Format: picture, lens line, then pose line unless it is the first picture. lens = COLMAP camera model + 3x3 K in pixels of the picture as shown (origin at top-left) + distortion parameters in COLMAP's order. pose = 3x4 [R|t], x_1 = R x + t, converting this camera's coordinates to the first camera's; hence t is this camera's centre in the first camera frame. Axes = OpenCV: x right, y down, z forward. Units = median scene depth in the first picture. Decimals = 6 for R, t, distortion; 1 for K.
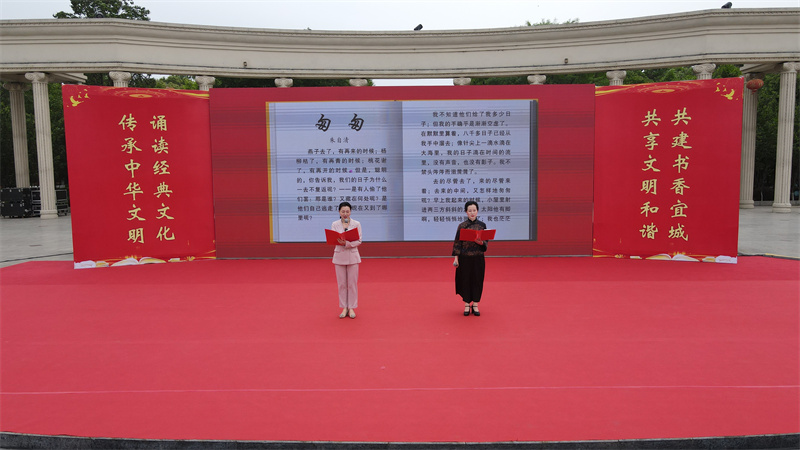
lens RADIAL K [[564.9, 0, 407.1], [0, 564.9, 232.5], [0, 0, 1]] dist [-0.023646, 0.026809]
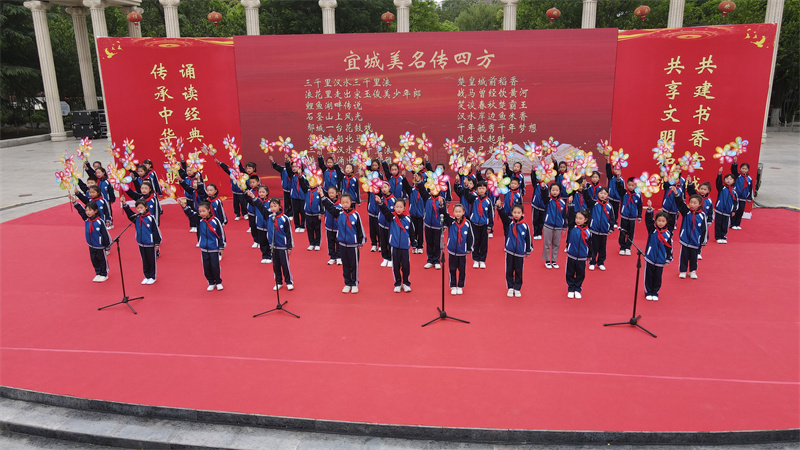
lens RADIAL K [[564.9, 0, 414.8], [0, 564.9, 226.3], [0, 0, 1]] dist [-0.023646, 0.026809]
pose [[0.993990, 0.027852, -0.105871, 0.102880], [-0.010957, 0.987550, 0.156926, -0.078476], [0.108923, -0.154823, 0.981919, -0.034587]]
